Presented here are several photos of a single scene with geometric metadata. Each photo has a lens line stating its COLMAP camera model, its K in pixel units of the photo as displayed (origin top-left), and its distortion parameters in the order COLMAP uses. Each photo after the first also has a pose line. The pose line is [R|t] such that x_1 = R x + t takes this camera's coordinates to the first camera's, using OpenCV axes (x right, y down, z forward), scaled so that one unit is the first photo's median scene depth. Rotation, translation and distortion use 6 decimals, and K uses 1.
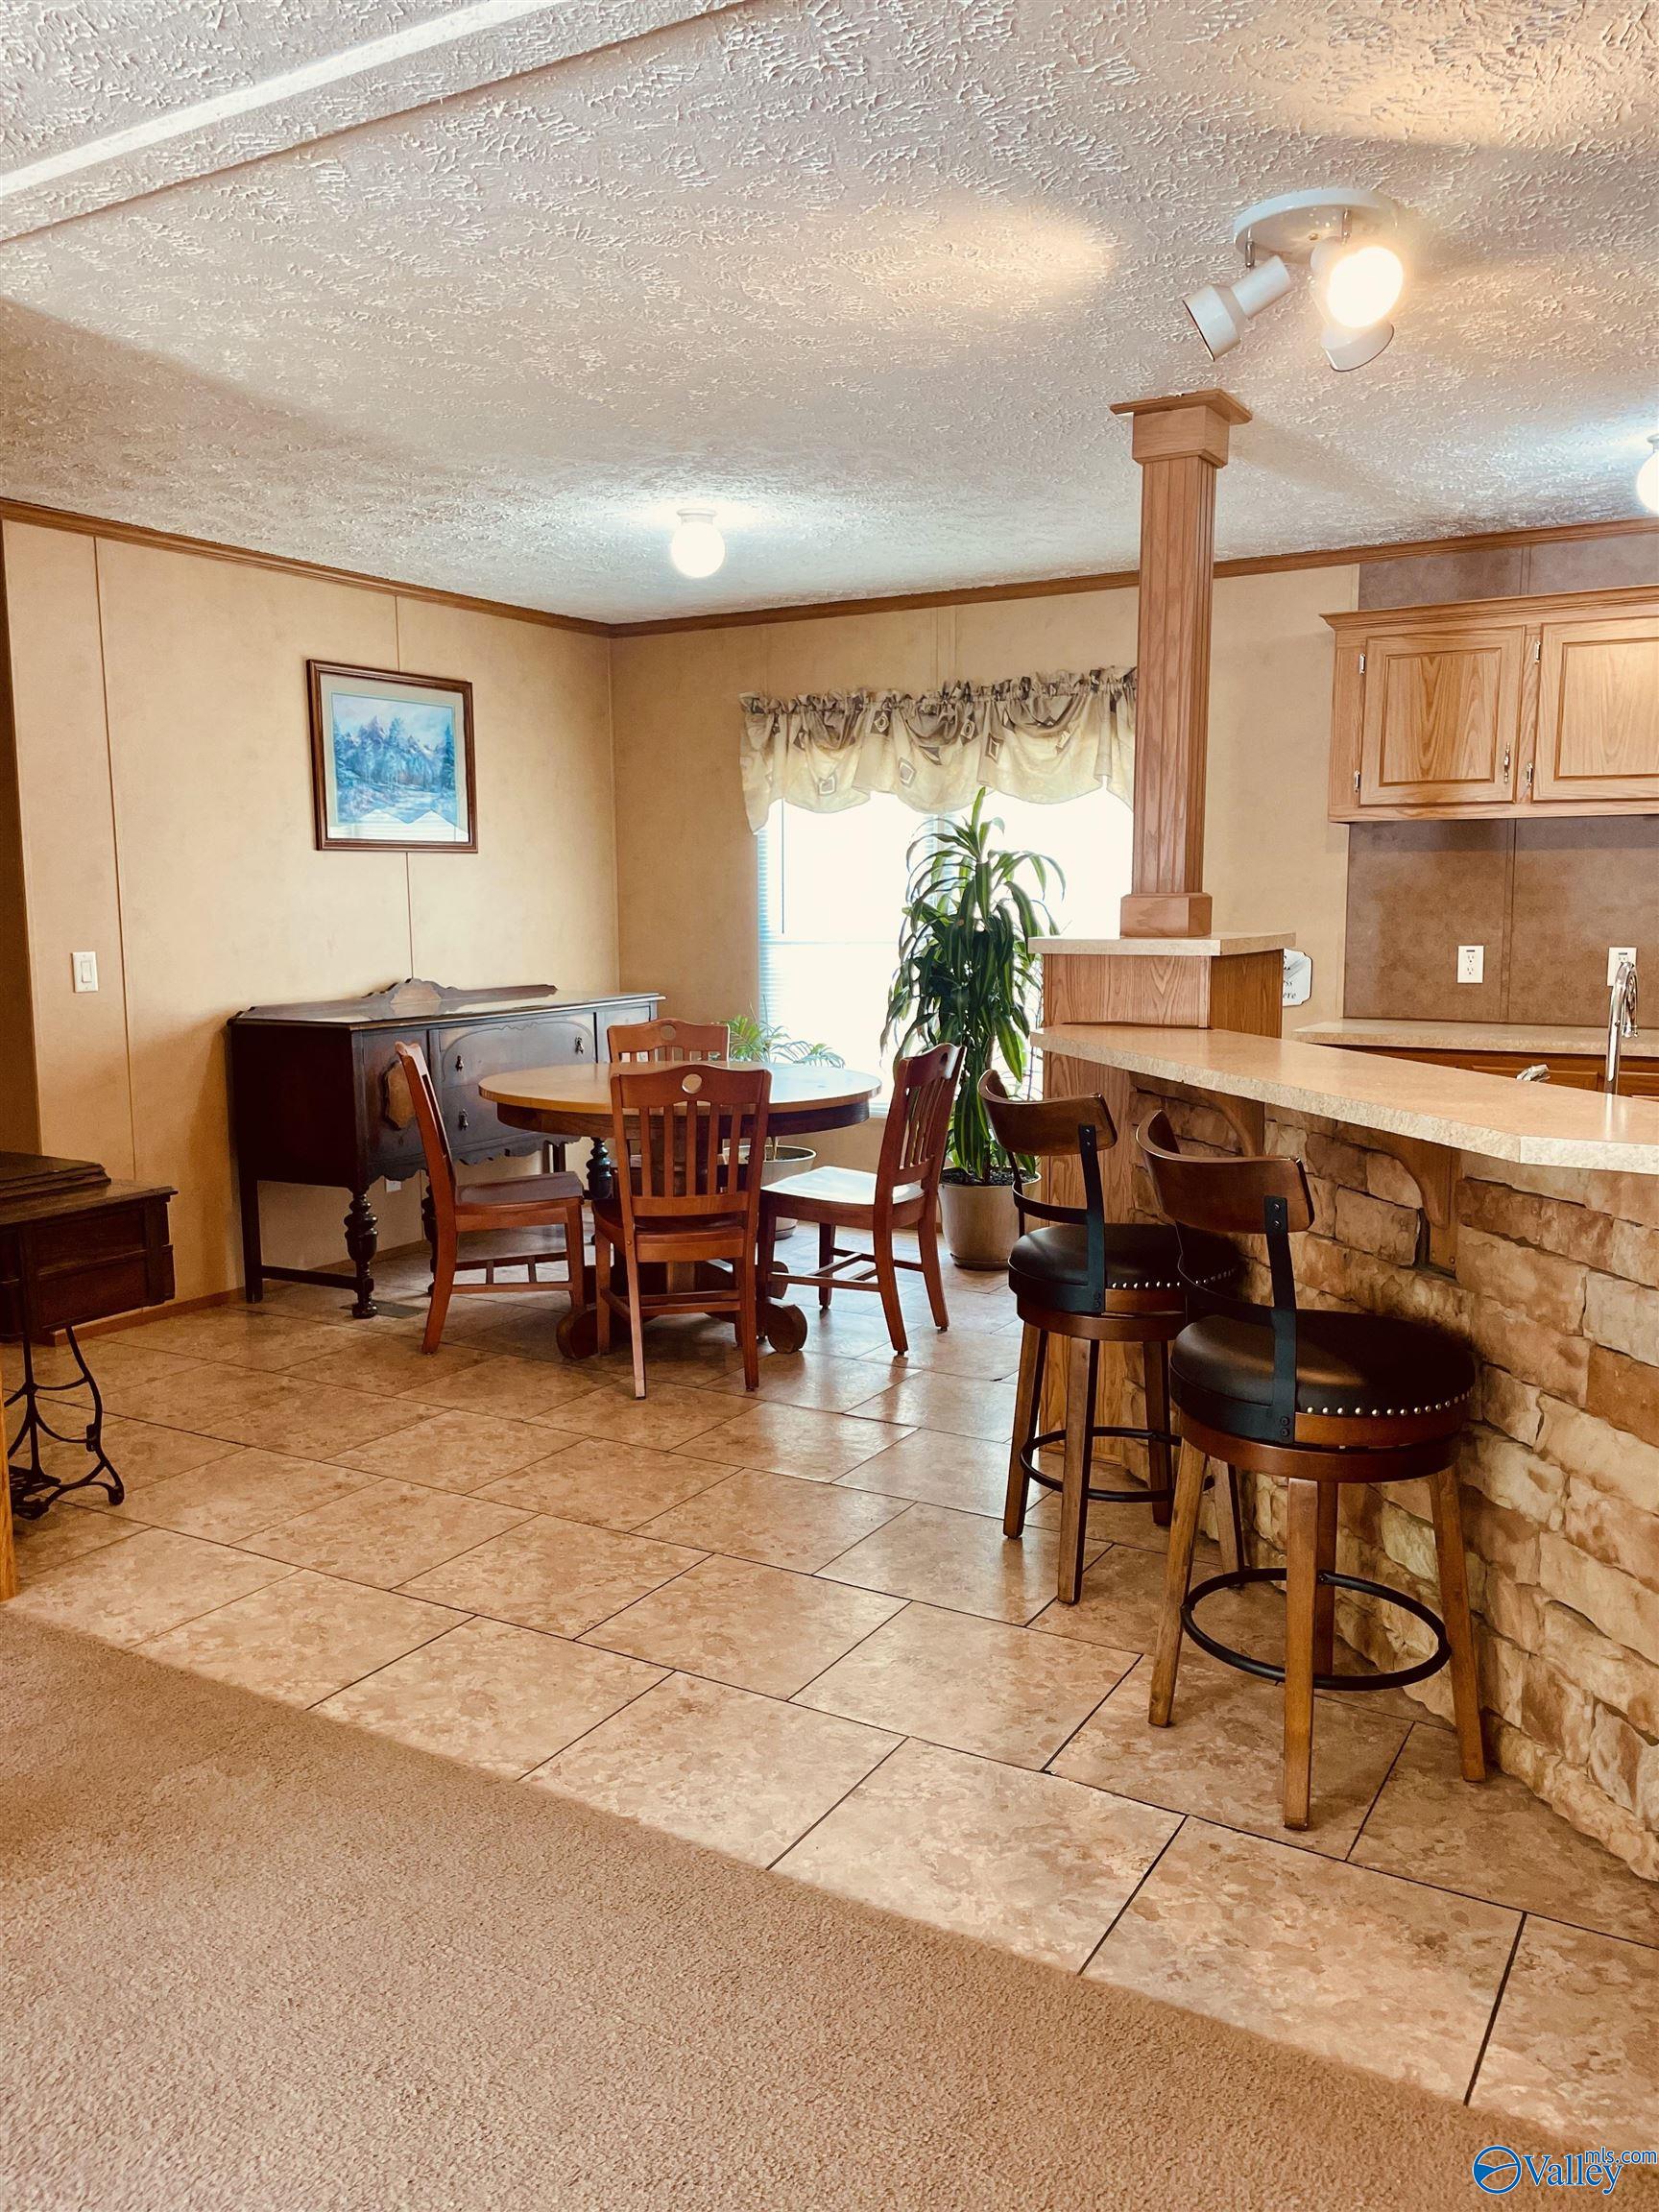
lens RADIAL K [[1669.8, 0, 820.0], [0, 1669.8, 1102.1], [0, 0, 1]] dist [0.086867, -0.112427]
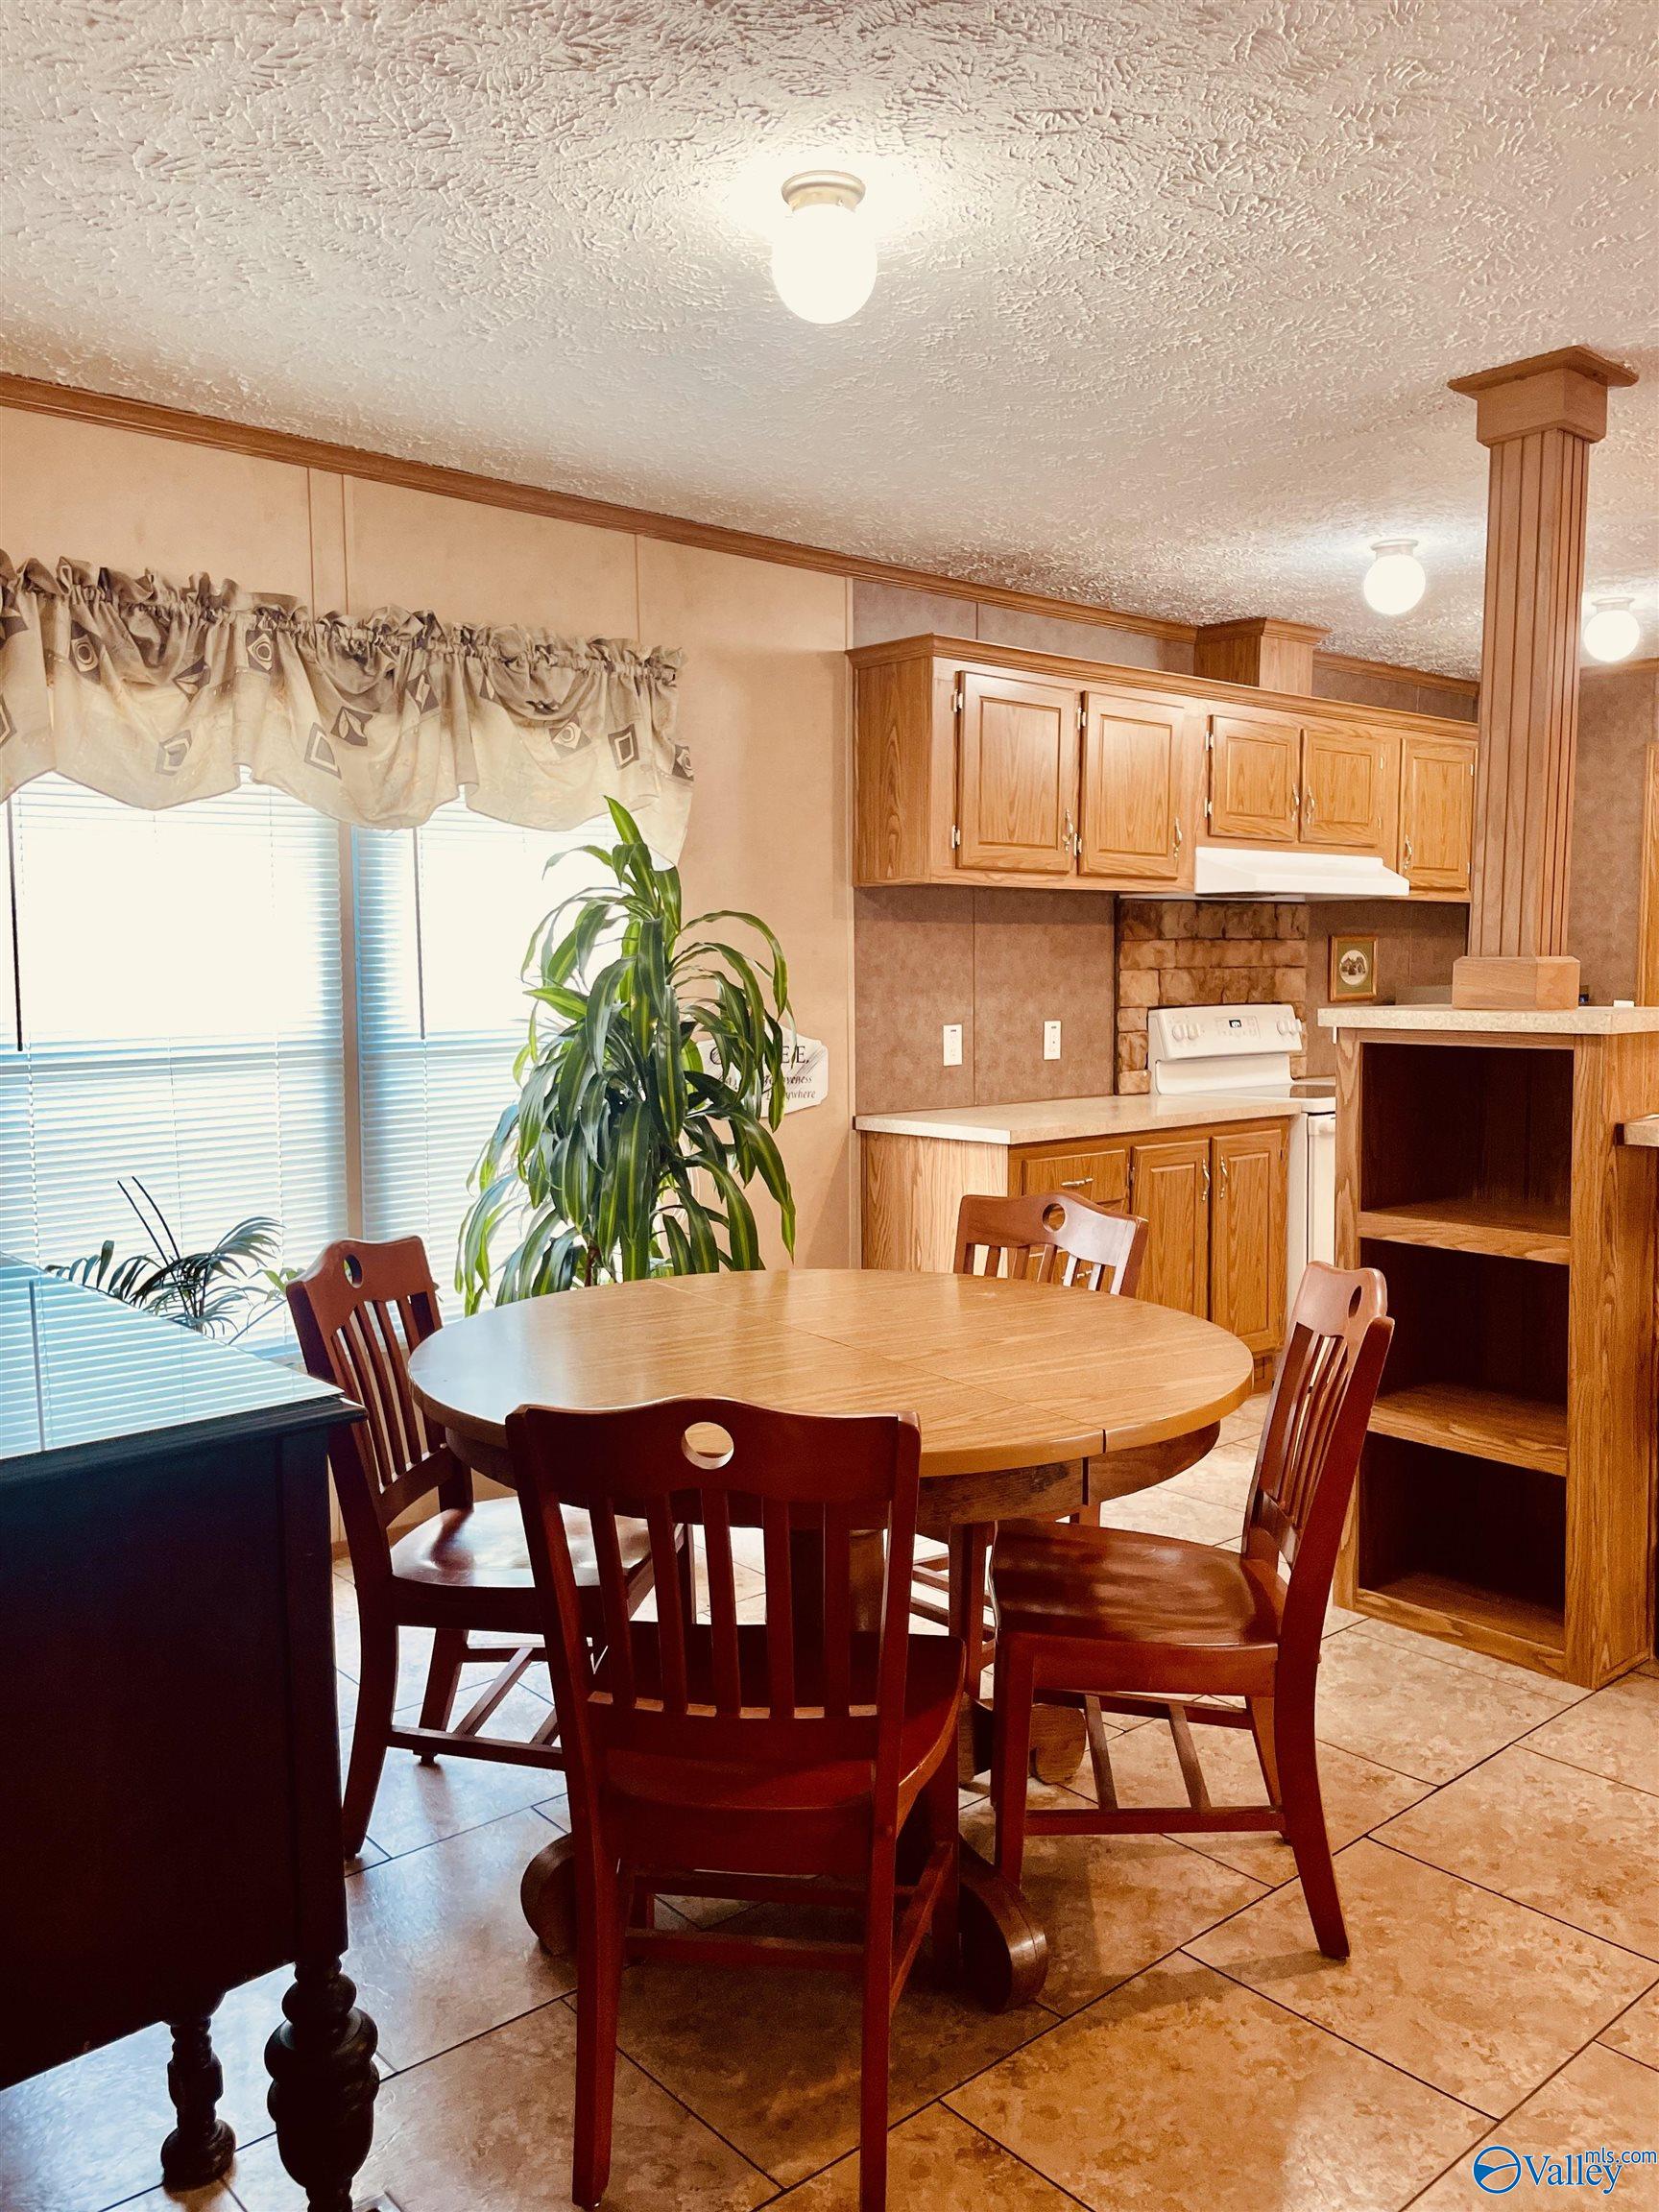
lens RADIAL K [[1679.9, 0, 829.5], [0, 1679.9, 1106.0], [0, 0, 1]] dist [0.096919, -0.133154]
pose [[0.310768, -0.080182, 0.947098, -0.918162], [0.123174, 0.991430, 0.043518, -0.175921], [-0.942471, 0.103134, 0.317981, 1.409184]]
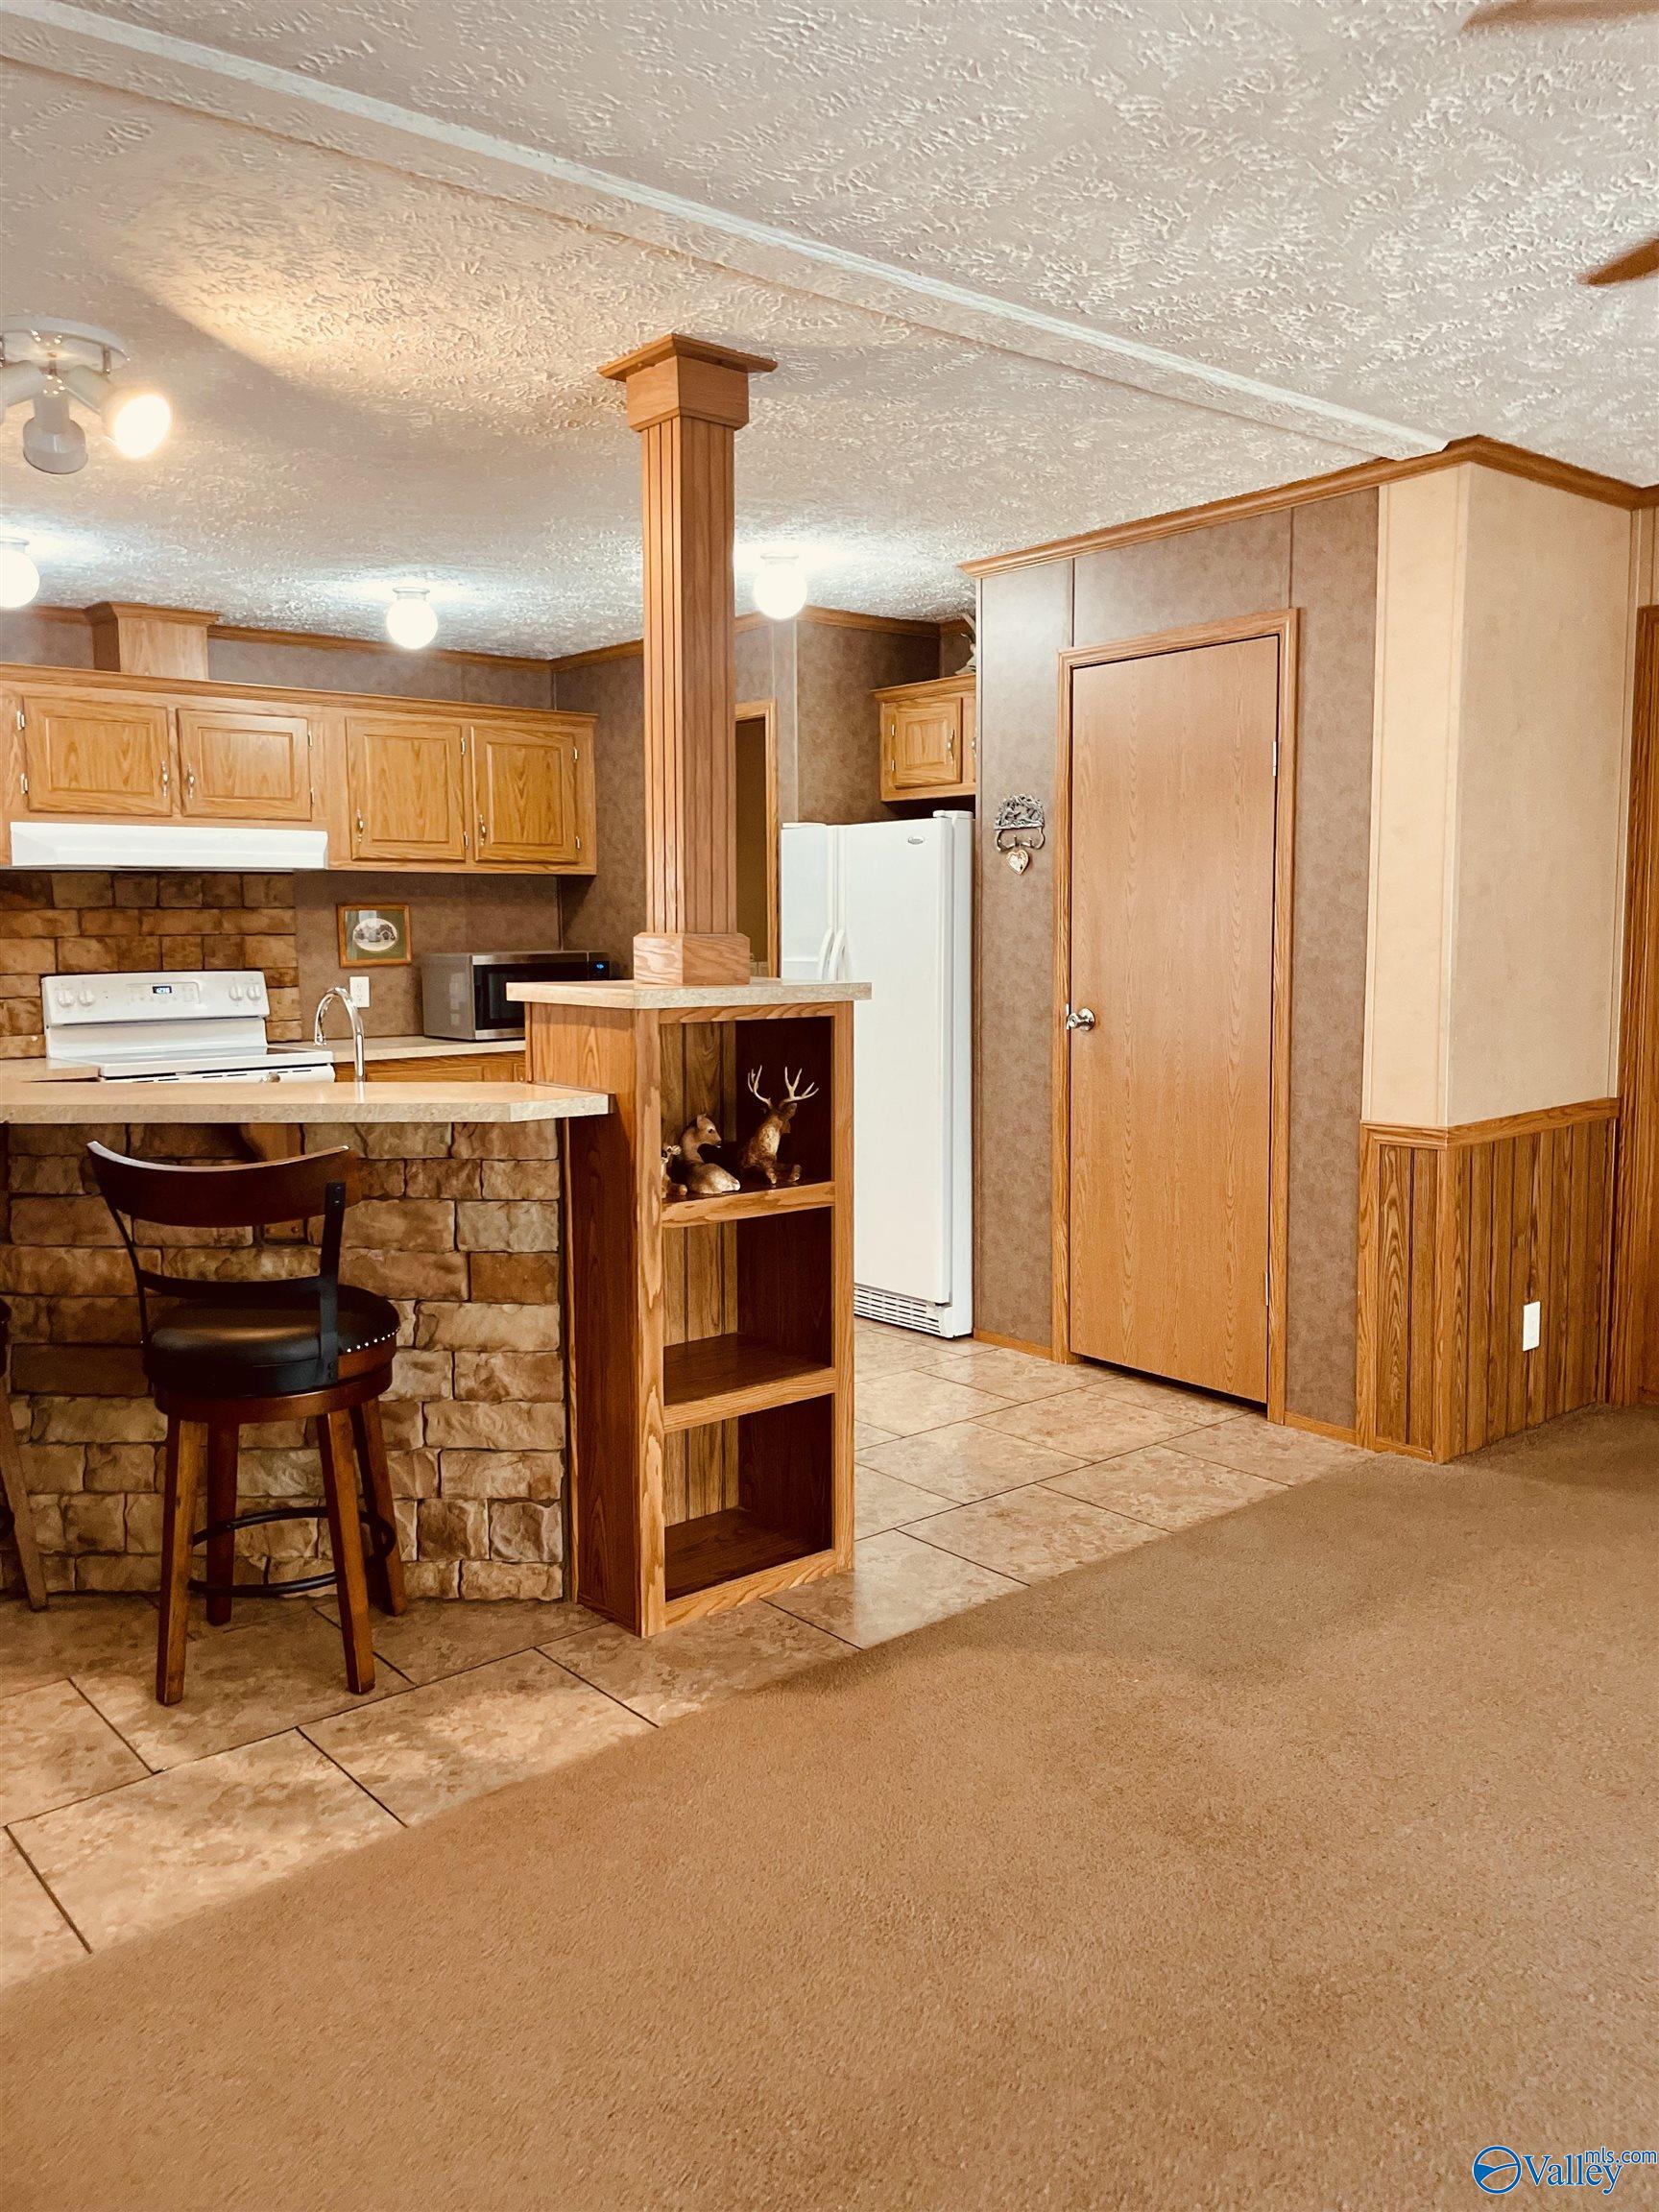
lens RADIAL K [[1670.4, 0, 830.5], [0, 1670.4, 1080.7], [0, 0, 1]] dist [0.100830, -0.130780]
pose [[0.326921, -0.092479, 0.940516, -0.584291], [0.127314, 0.990438, 0.053134, -0.027890], [-0.936437, 0.102370, 0.335569, 0.177012]]
